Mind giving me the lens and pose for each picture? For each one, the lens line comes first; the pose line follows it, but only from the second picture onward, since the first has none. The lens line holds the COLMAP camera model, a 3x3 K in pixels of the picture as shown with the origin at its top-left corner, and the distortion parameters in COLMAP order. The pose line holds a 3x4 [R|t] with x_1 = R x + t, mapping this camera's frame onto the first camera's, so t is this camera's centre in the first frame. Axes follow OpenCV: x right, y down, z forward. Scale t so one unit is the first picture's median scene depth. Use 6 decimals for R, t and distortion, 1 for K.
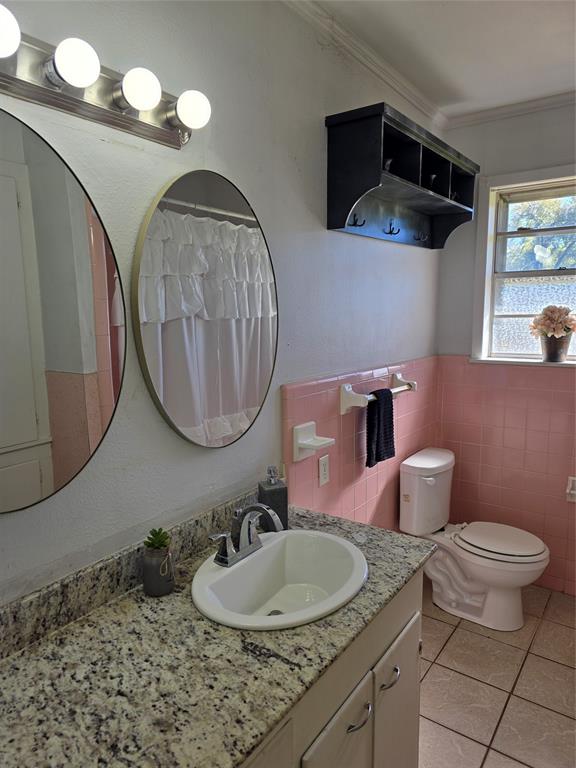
lens RADIAL K [[524.9, 0, 288.6], [0, 524.9, 386.1], [0, 0, 1]] dist [0.066685, -0.052196]
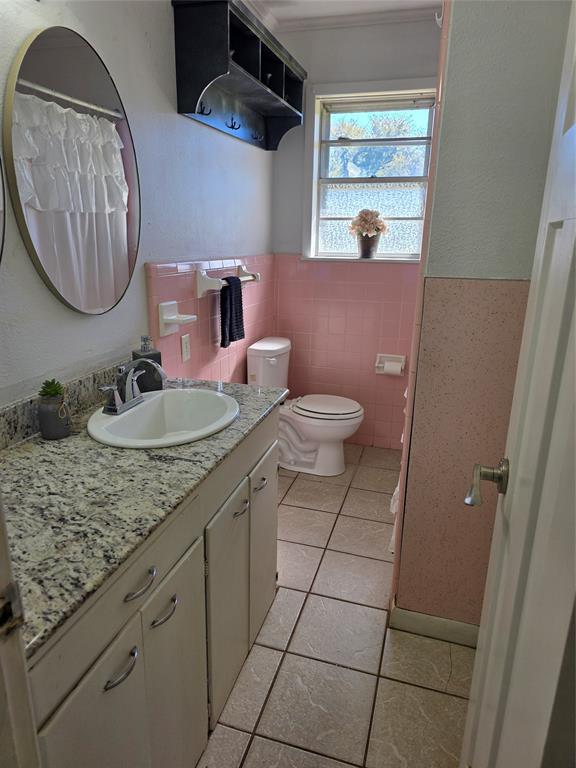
lens RADIAL K [[524.9, 0, 286.0], [0, 524.9, 381.7], [0, 0, 1]] dist [0.066685, -0.052196]
pose [[0.946039, -0.061961, 0.318075, -0.083021], [0.020720, 0.991107, 0.131443, 0.084730], [-0.323390, -0.117759, 0.938910, -0.106134]]
